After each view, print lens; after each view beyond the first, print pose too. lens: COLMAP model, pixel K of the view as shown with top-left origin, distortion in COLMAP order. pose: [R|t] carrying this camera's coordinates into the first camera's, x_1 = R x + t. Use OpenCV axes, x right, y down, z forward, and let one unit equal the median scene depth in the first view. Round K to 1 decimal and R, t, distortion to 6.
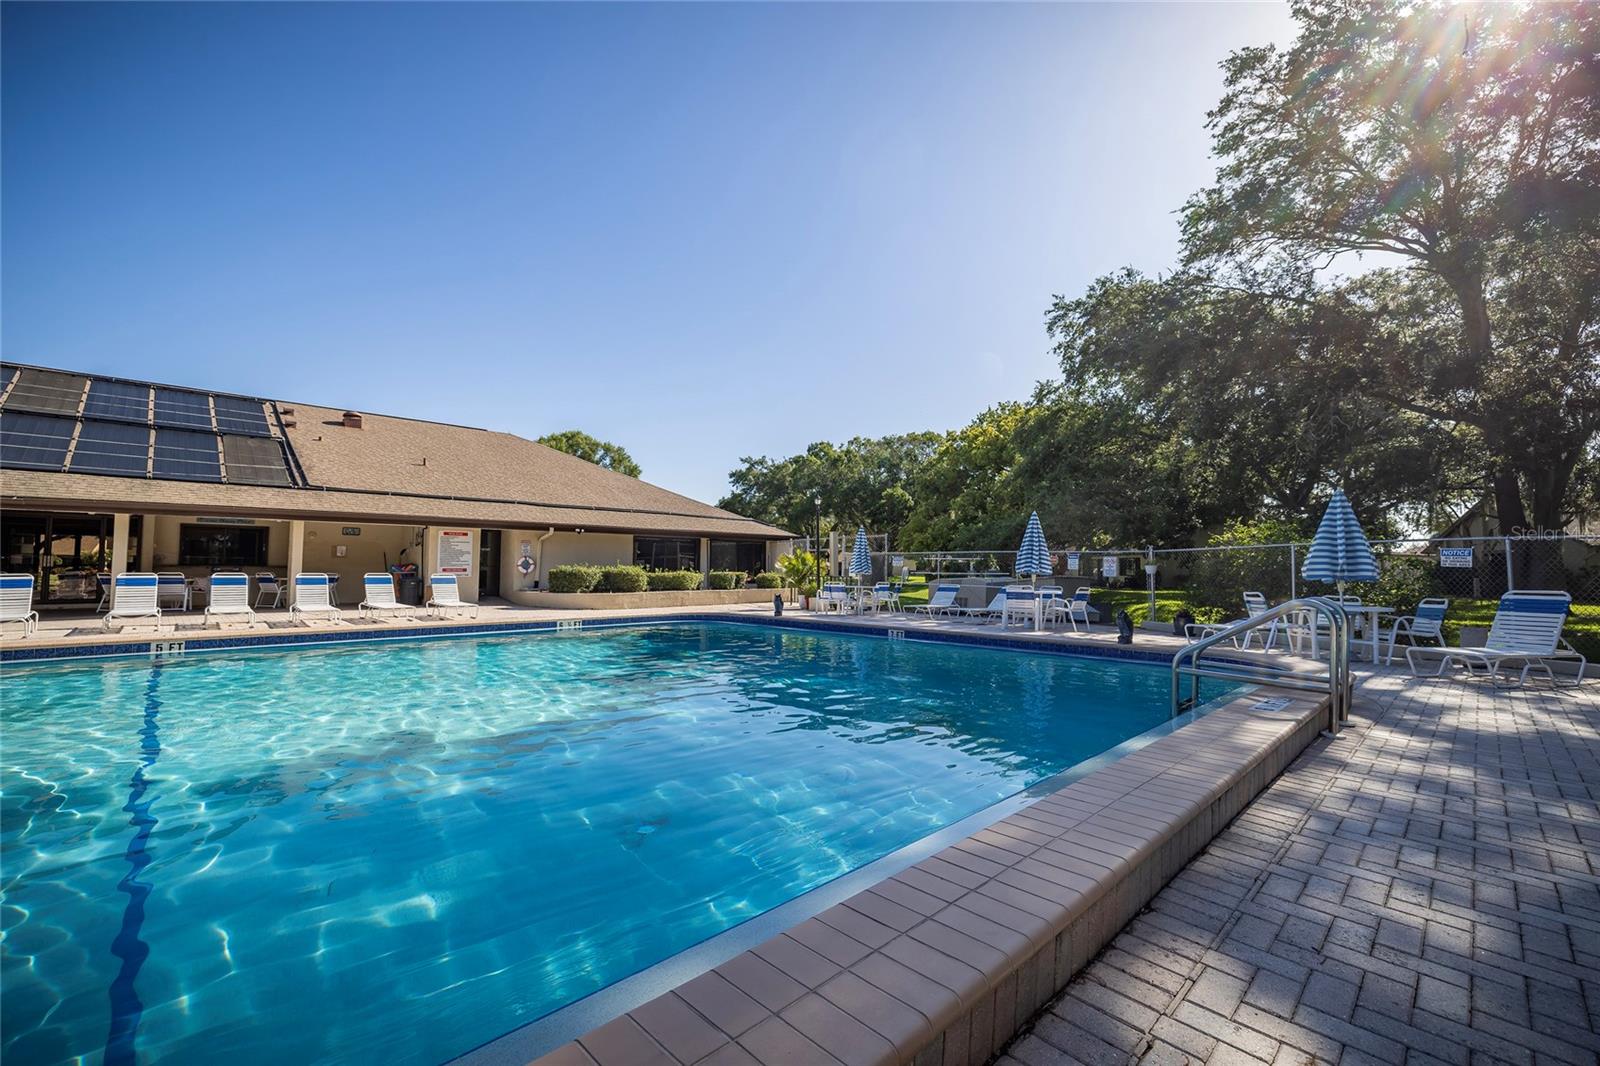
lens RADIAL K [[662.4, 0, 800.2], [0, 662.4, 528.9], [0, 0, 1]] dist [0.003116, 0.000432]
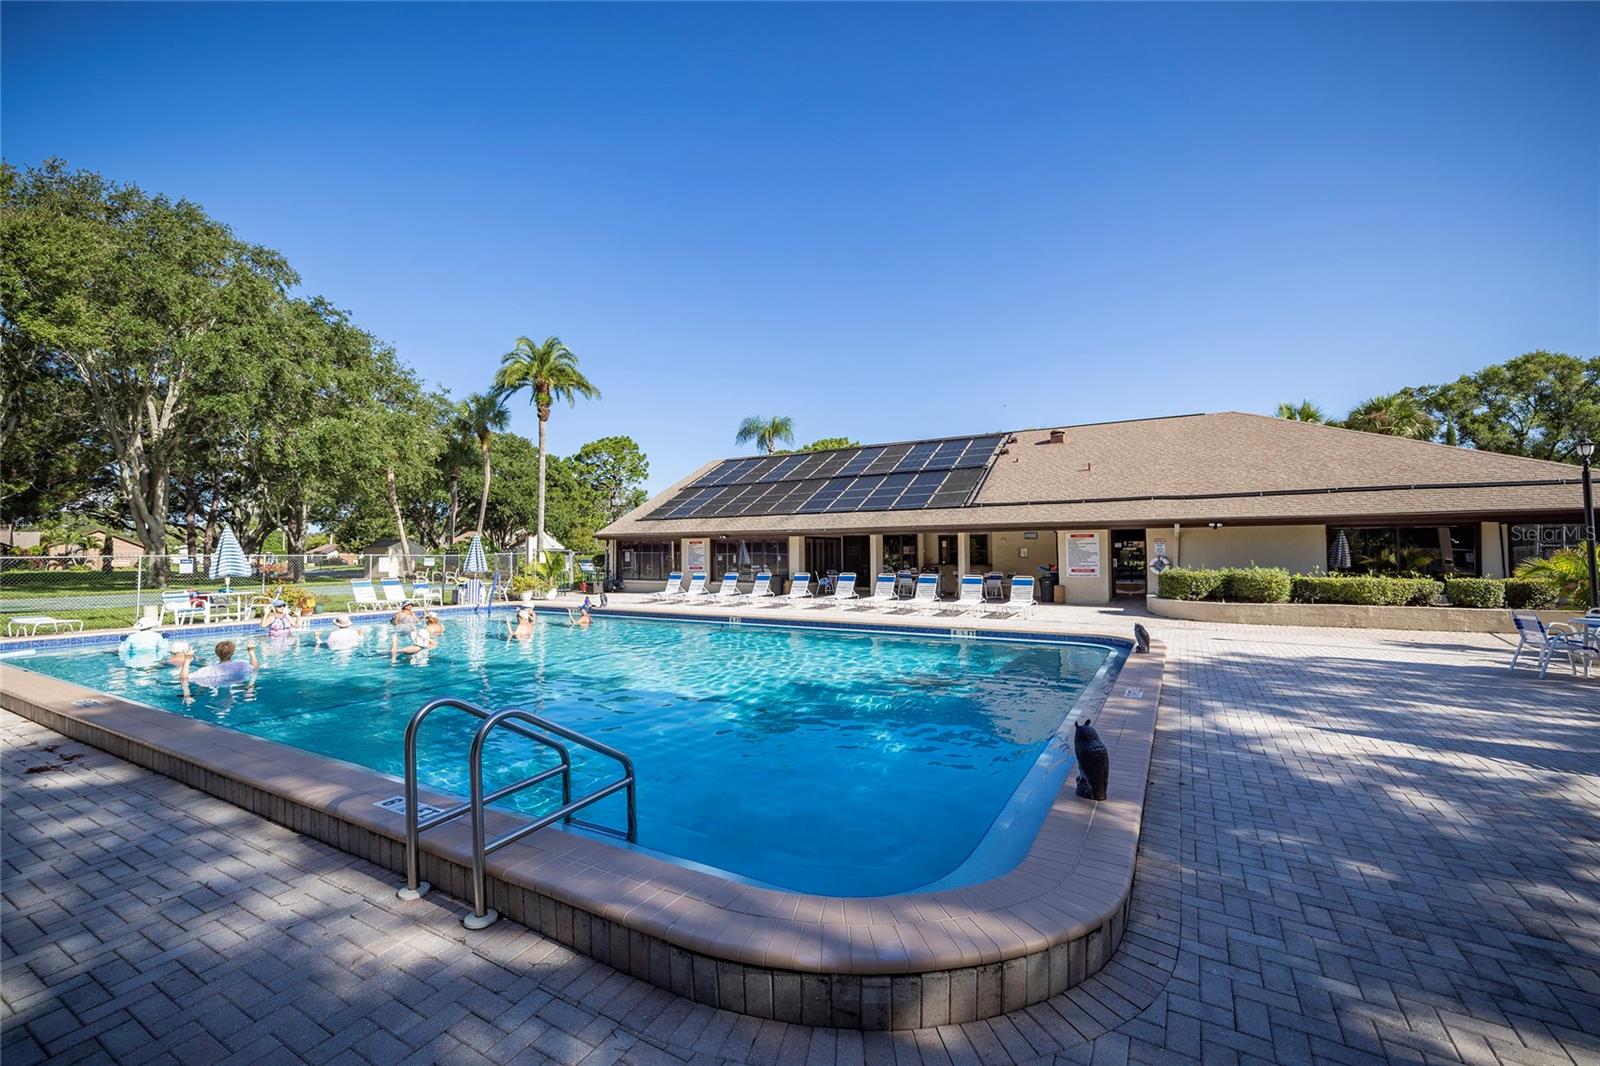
lens RADIAL K [[674.2, 0, 796.6], [0, 674.2, 535.2], [0, 0, 1]] dist [0.003366, 0.000369]
pose [[0.264028, -0.031345, -0.964006, 0.392379], [0.067118, 0.997646, -0.014056, -0.008992], [0.962177, -0.060991, 0.265510, 0.294738]]
